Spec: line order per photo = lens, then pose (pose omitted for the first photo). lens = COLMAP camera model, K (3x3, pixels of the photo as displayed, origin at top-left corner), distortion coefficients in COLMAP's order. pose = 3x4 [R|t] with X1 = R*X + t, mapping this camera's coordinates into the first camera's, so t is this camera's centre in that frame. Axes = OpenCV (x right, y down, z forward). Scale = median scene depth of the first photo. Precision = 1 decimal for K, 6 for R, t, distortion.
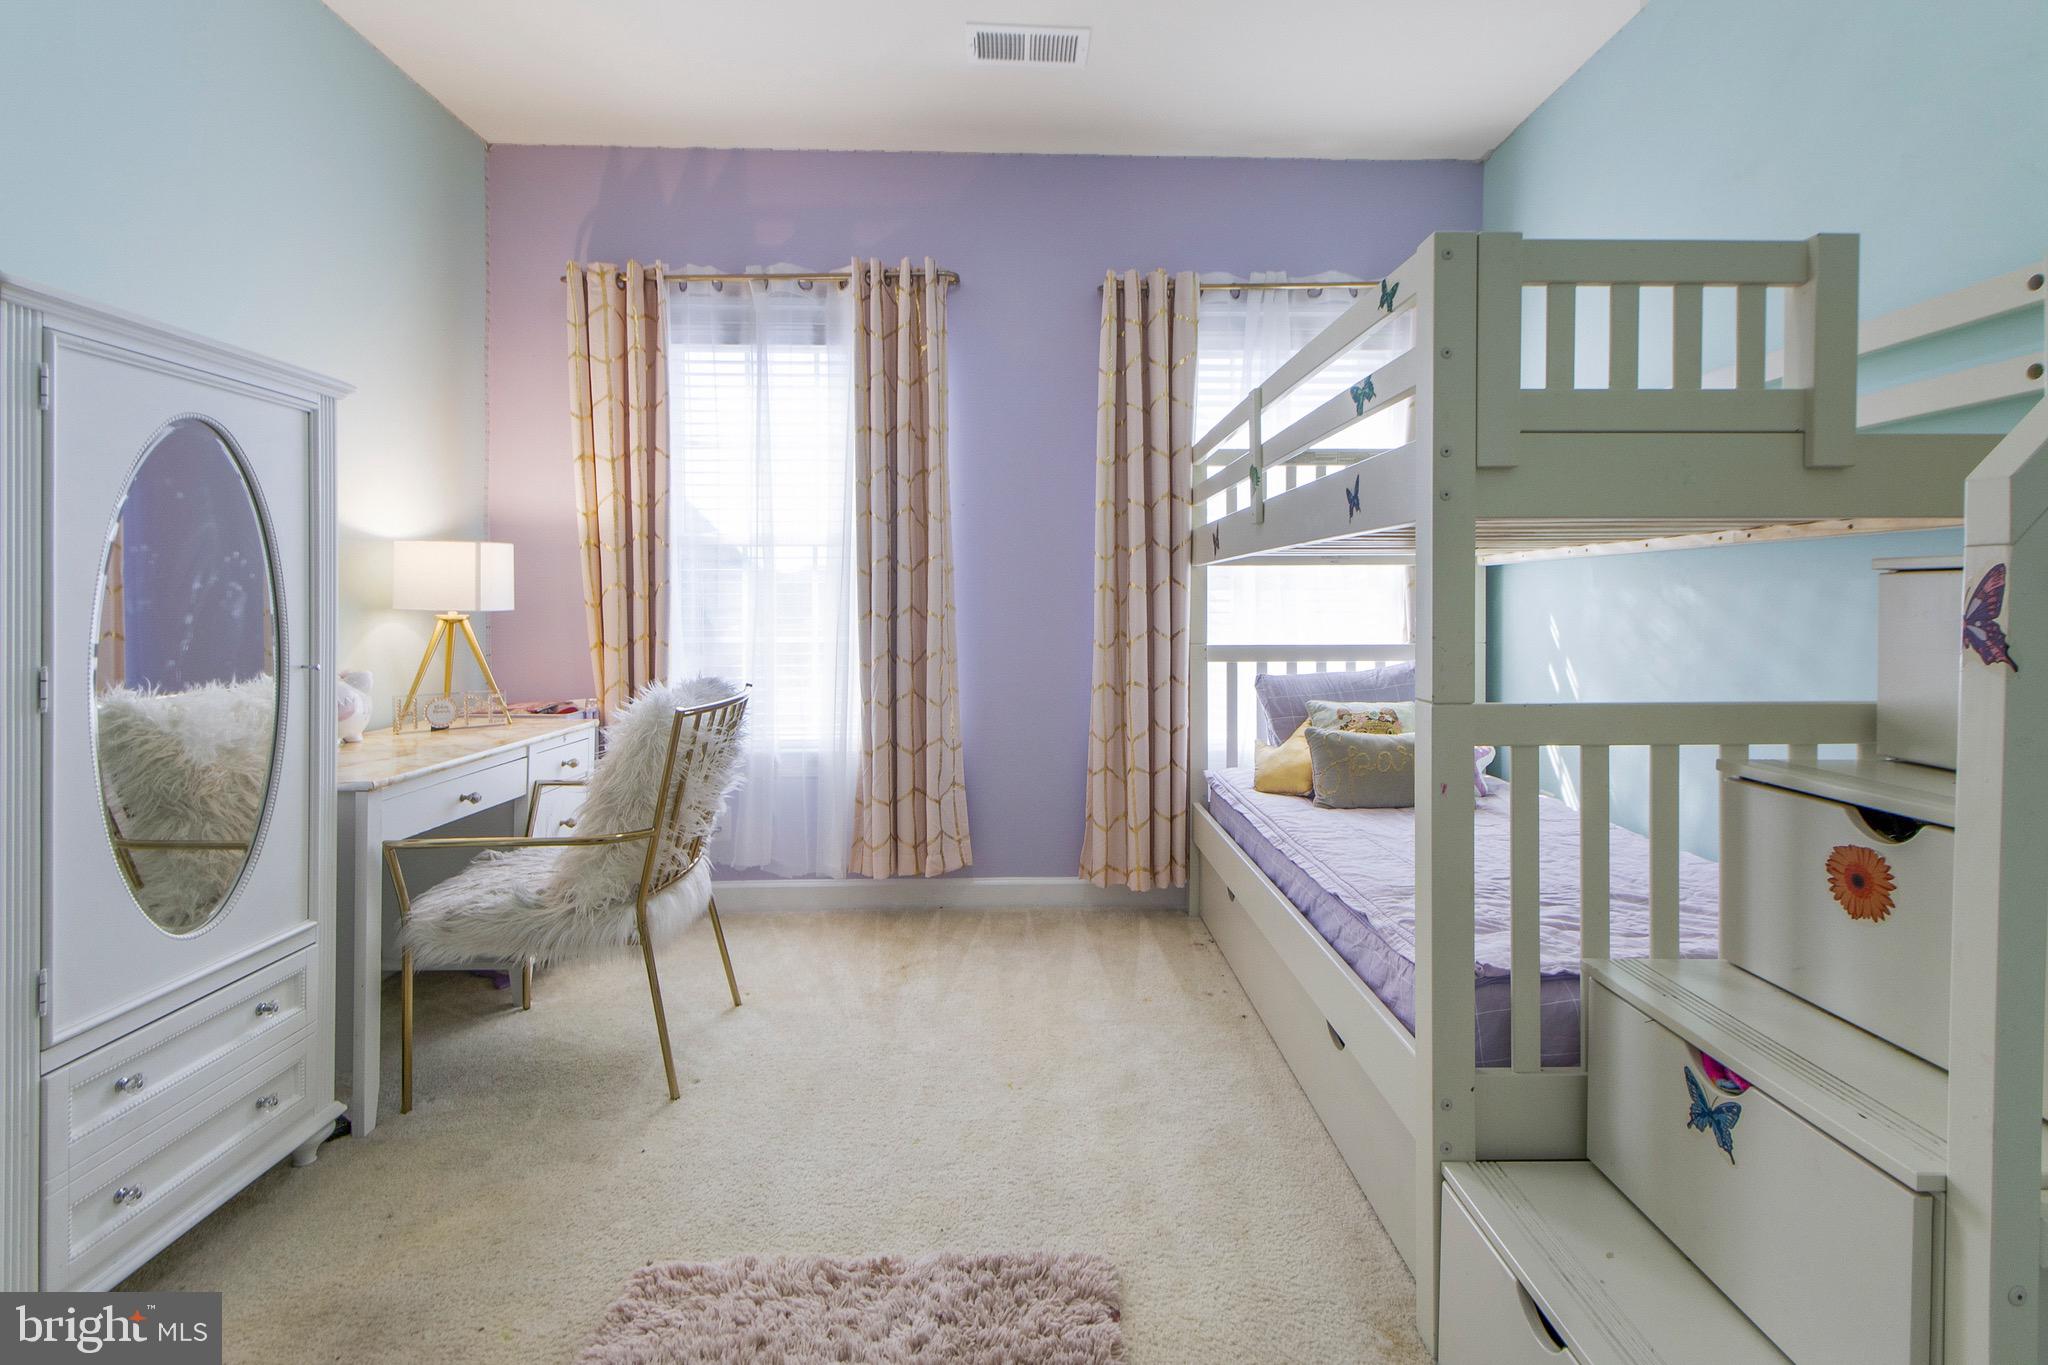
lens RADIAL K [[962.3, 0, 1060.7], [0, 962.3, 611.4], [0, 0, 1]] dist [0.032492, -0.015115]
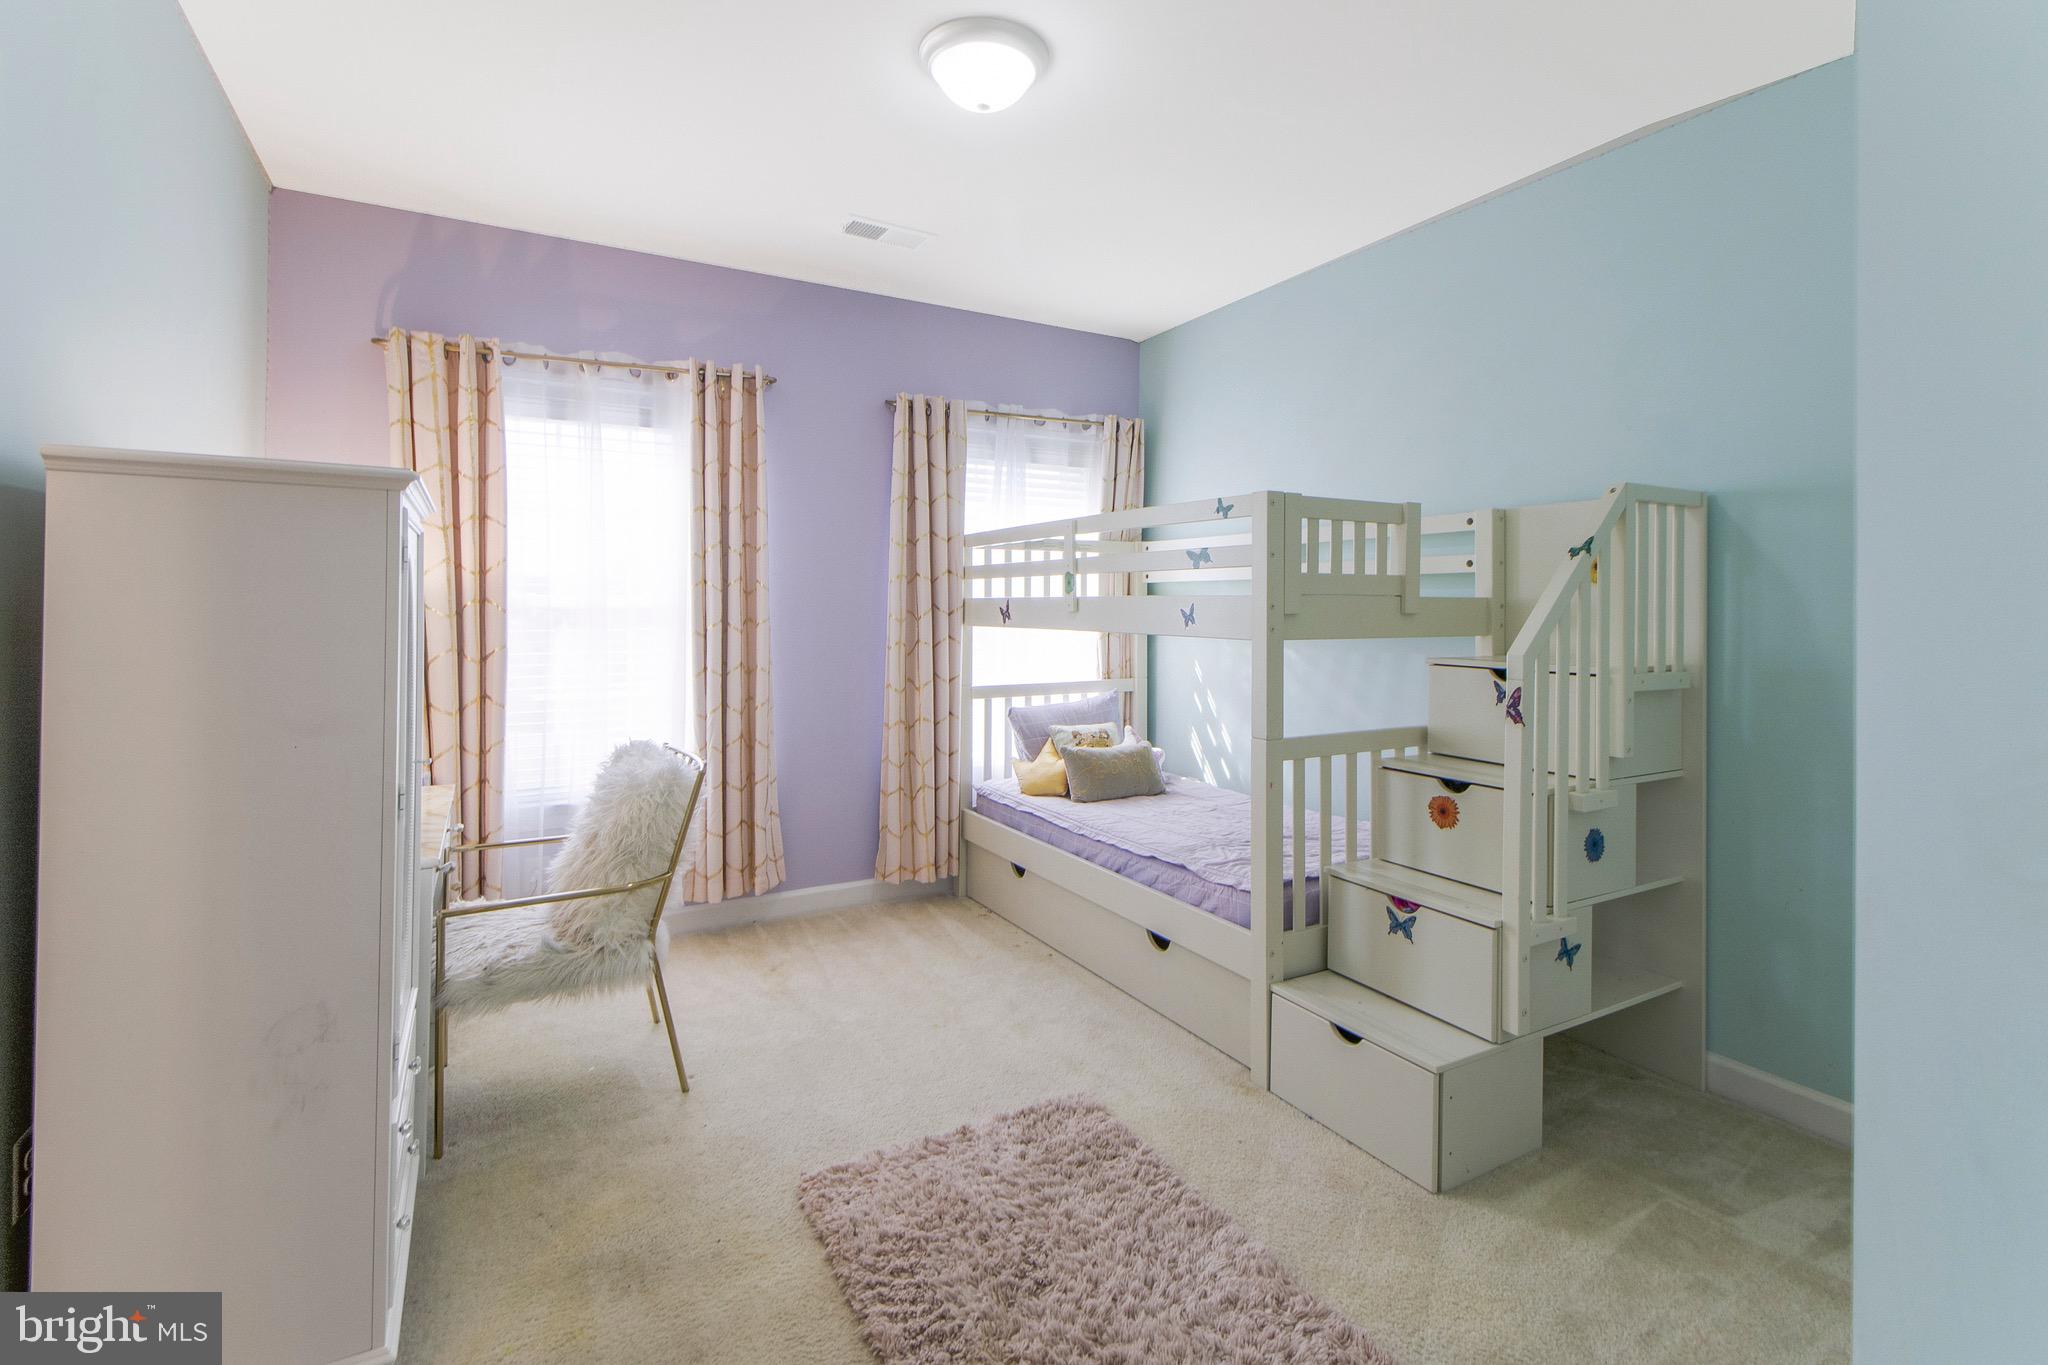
lens RADIAL K [[951.1, 0, 1049.3], [0, 951.1, 608.2], [0, 0, 1]] dist [0.015062, -0.000453]
pose [[0.880530, 0.002412, 0.473983, -0.377131], [-0.000014, 0.999987, -0.005062, -0.066516], [-0.473989, 0.004451, 0.880519, -0.185646]]
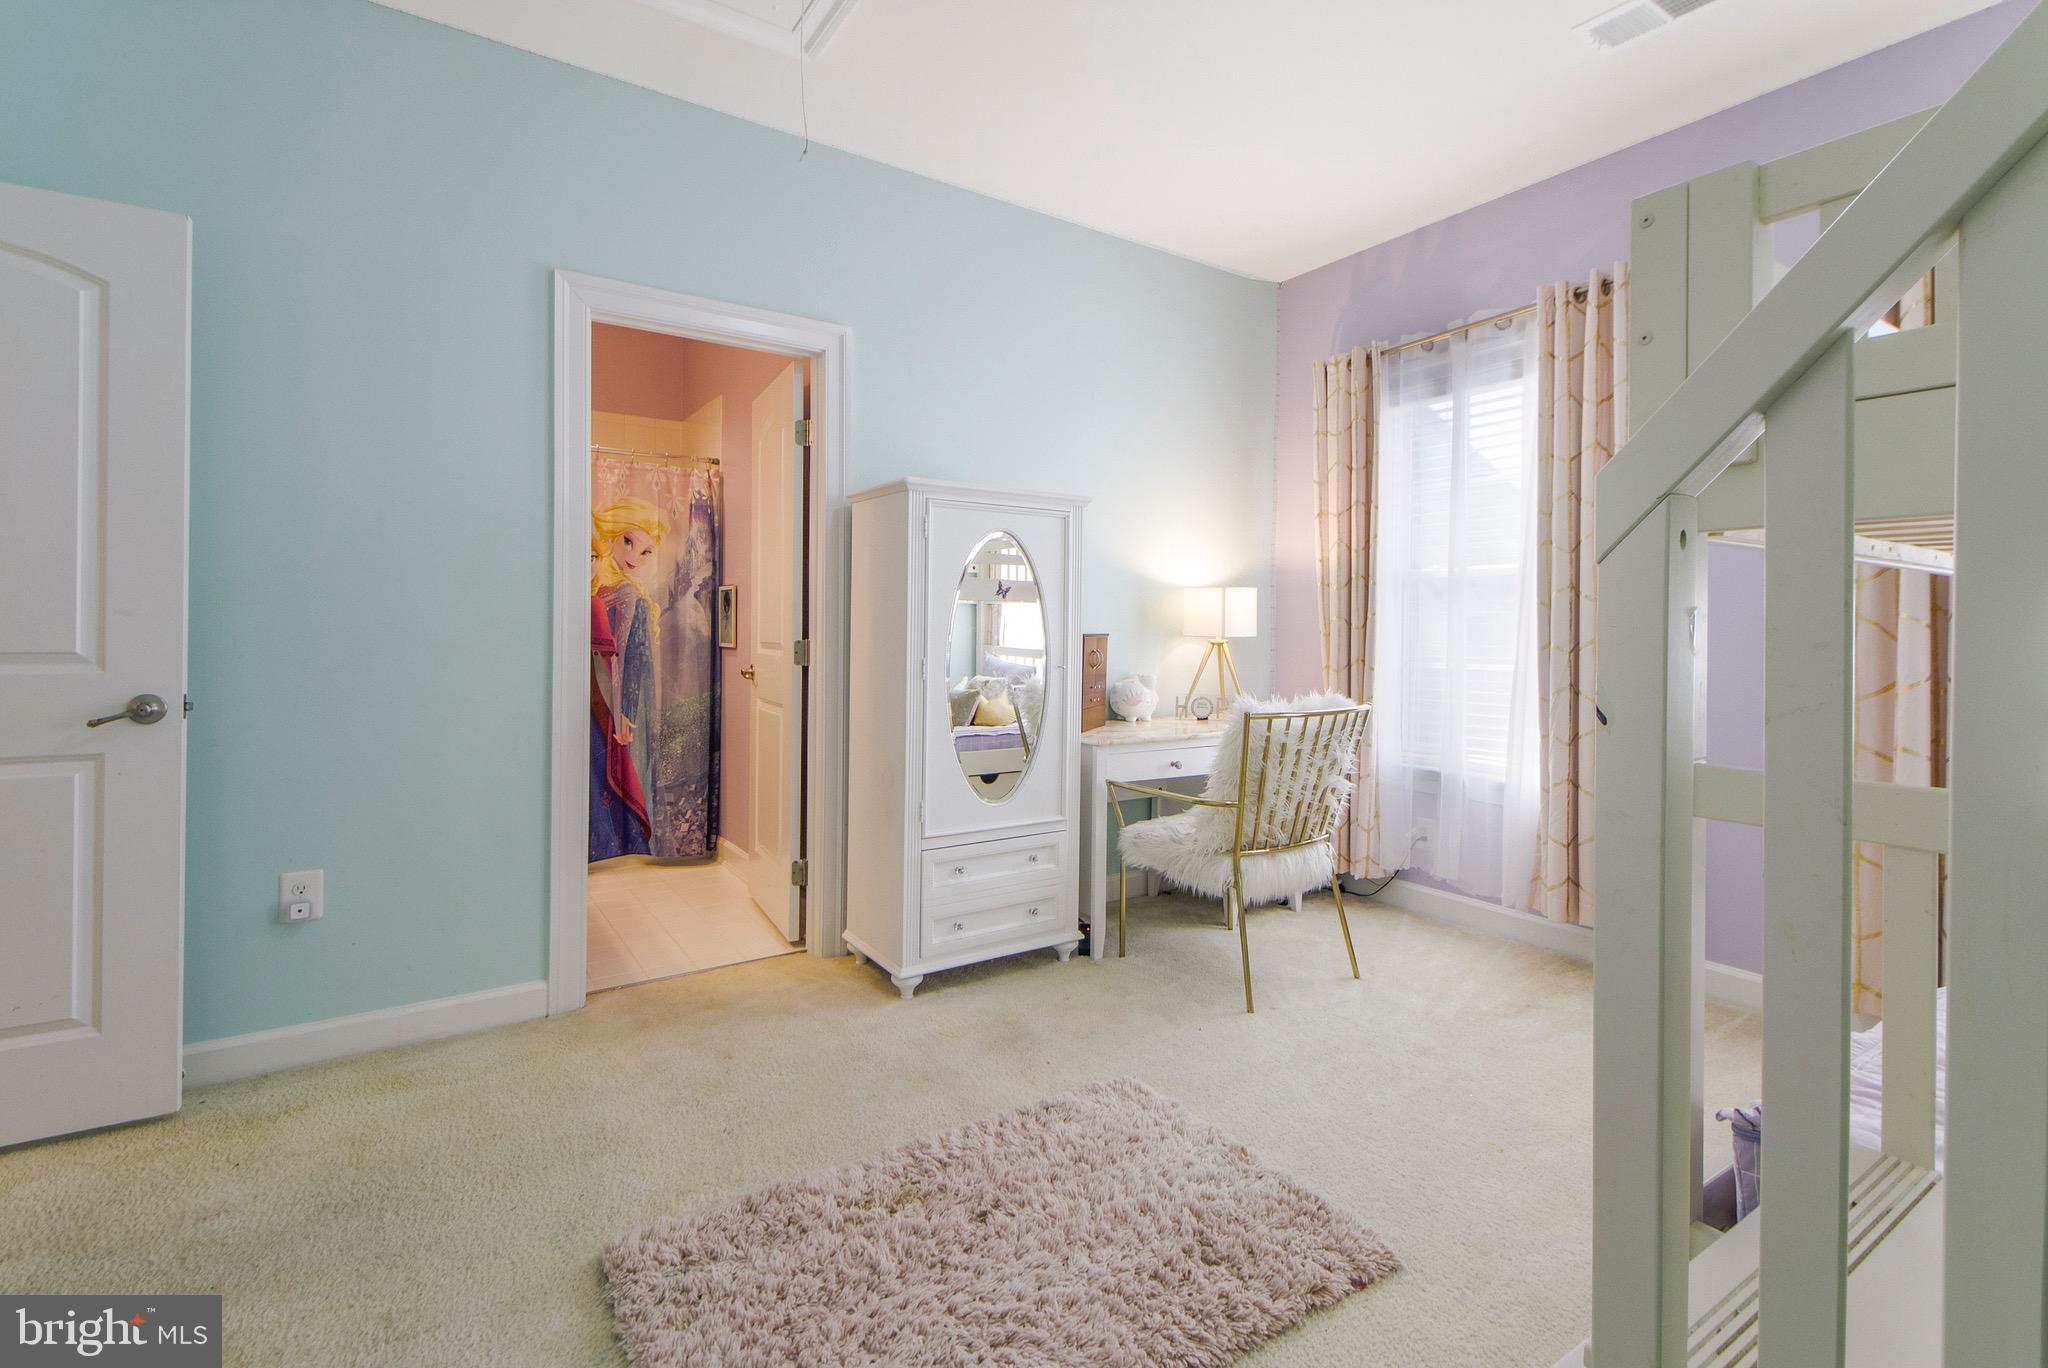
lens RADIAL K [[946.8, 0, 1027.3], [0, 946.8, 634.0], [0, 0, 1]] dist [0.004178, -0.000108]
pose [[0.516110, 0.011198, -0.856449, 0.353889], [-0.018569, 0.999826, 0.001883, -0.001565], [0.856321, 0.014932, 0.516228, 0.054791]]
